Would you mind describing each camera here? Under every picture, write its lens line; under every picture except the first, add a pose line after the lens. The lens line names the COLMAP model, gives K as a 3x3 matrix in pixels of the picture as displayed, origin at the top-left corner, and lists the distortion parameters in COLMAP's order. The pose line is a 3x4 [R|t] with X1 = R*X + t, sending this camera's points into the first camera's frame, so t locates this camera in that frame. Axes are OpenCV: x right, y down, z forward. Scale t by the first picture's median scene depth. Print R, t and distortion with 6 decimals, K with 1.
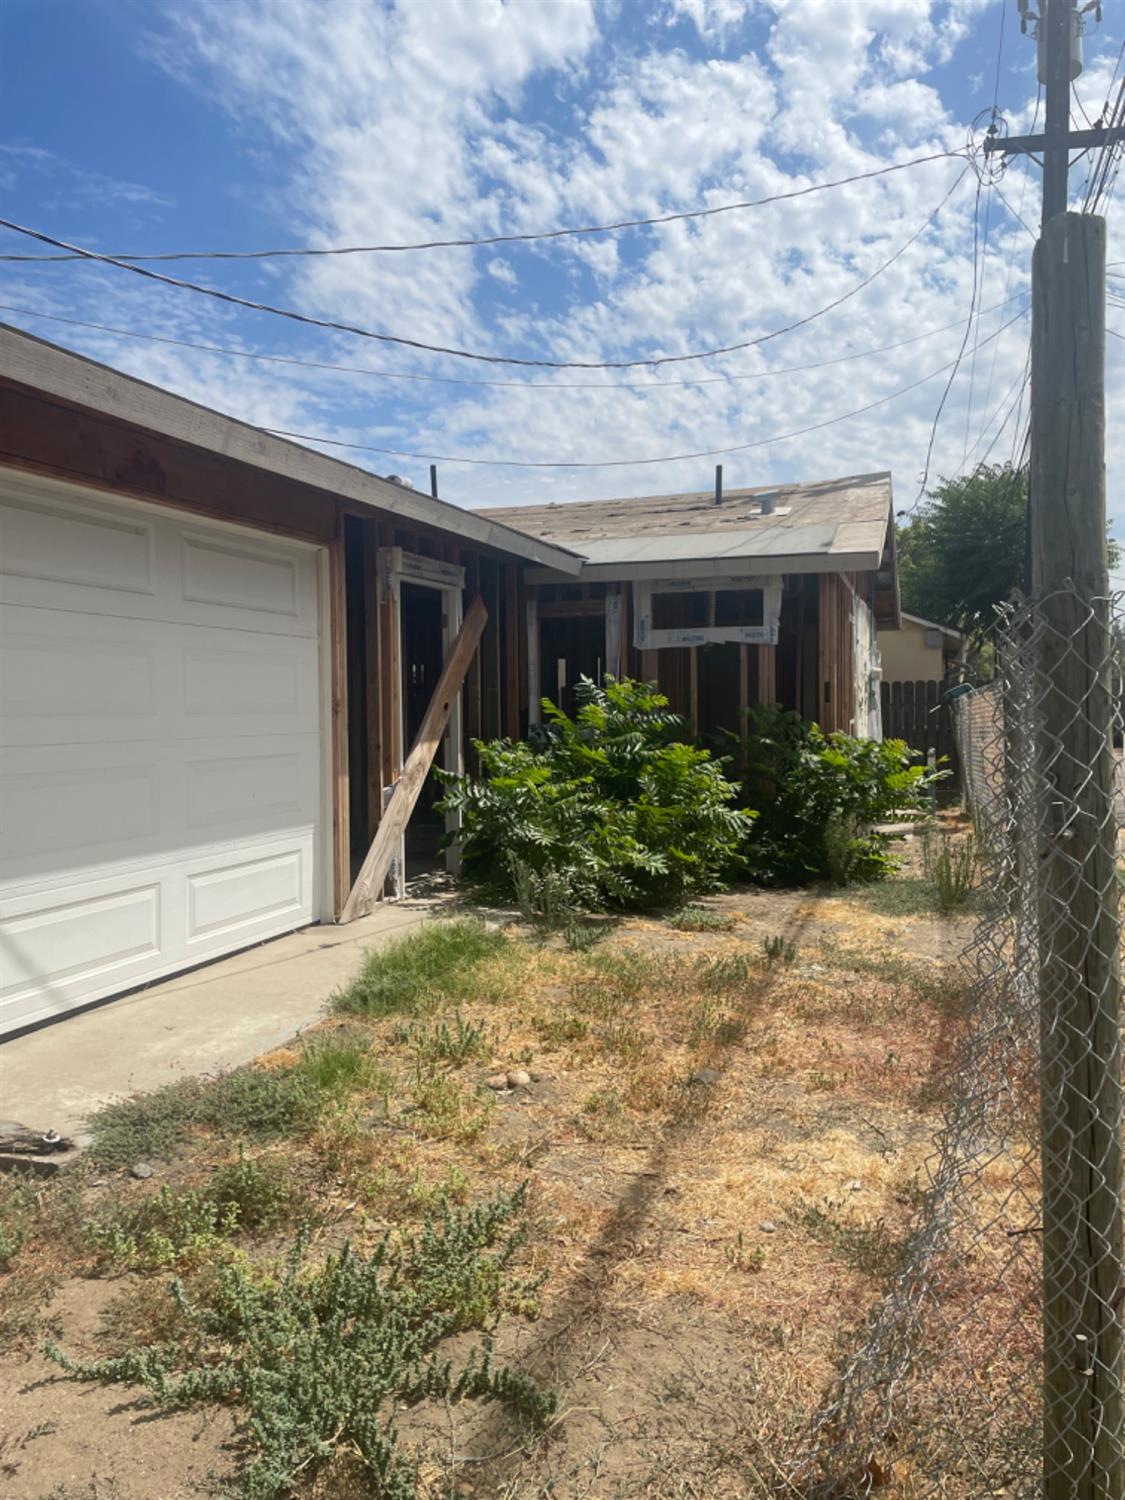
lens RADIAL K [[1141.9, 0, 558.2], [0, 1141.9, 737.7], [0, 0, 1]] dist [0.097943, -0.130516]
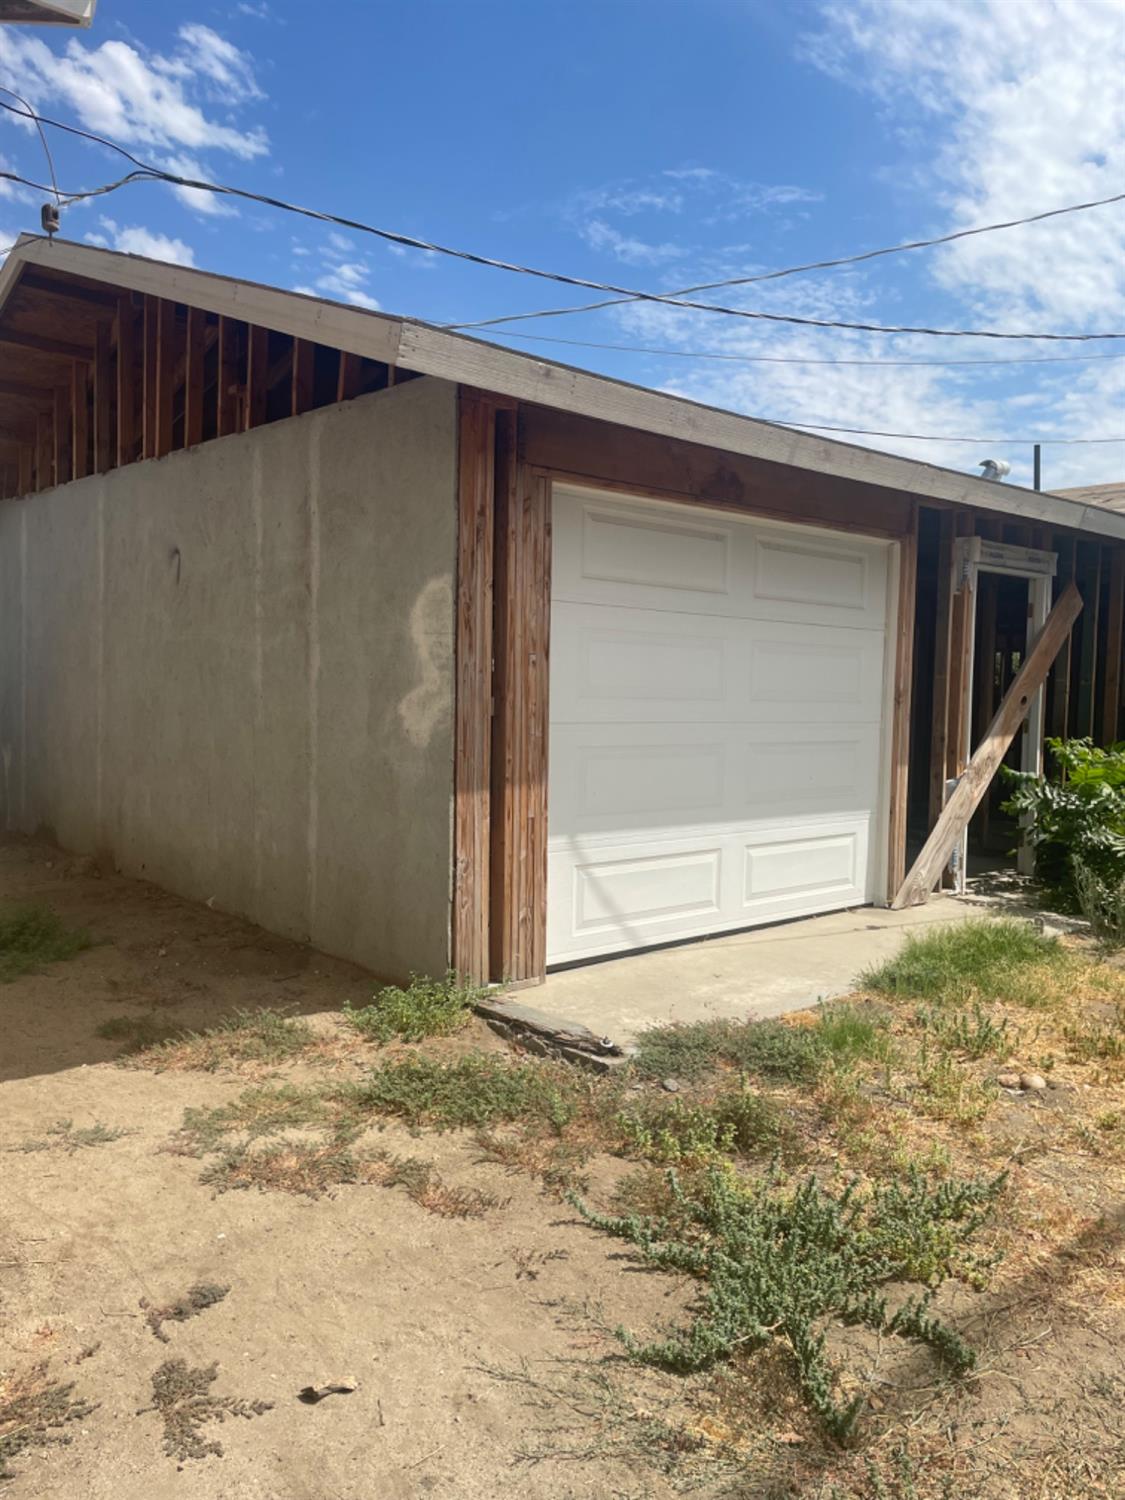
lens RADIAL K [[1141.9, 0, 558.2], [0, 1141.9, 737.7], [0, 0, 1]] dist [0.097943, -0.130516]
pose [[0.864631, 0.051767, -0.499733, 0.094597], [-0.044753, 0.998659, 0.026018, -0.006746], [0.500410, -0.000132, 0.865789, -0.066592]]
